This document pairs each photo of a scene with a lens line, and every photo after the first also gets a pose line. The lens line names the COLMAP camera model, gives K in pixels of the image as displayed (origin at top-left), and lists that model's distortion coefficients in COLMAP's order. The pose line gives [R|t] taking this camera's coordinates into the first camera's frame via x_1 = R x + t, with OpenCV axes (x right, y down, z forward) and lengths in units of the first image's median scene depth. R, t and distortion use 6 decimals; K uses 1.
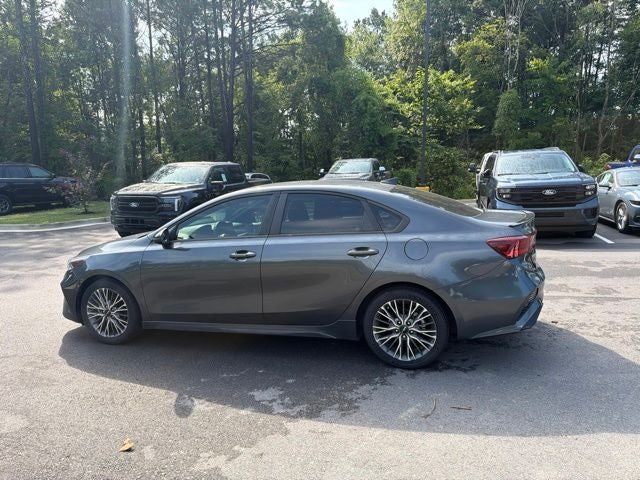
lens RADIAL K [[445.2, 0, 329.6], [0, 445.2, 239.8], [0, 0, 1]] dist [0.032982, -0.044121]
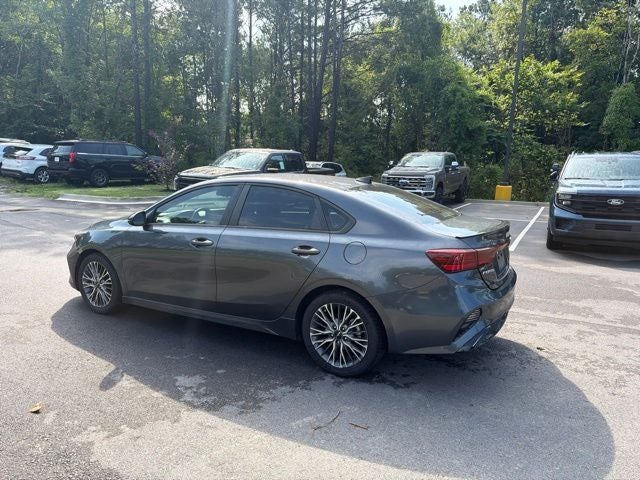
lens RADIAL K [[445.2, 0, 329.6], [0, 445.2, 239.8], [0, 0, 1]] dist [0.032982, -0.044121]
pose [[0.976535, 0.087475, -0.196794, 0.240206], [-0.083113, 0.996078, 0.030328, -0.022914], [0.198675, -0.013260, 0.979976, 0.044830]]
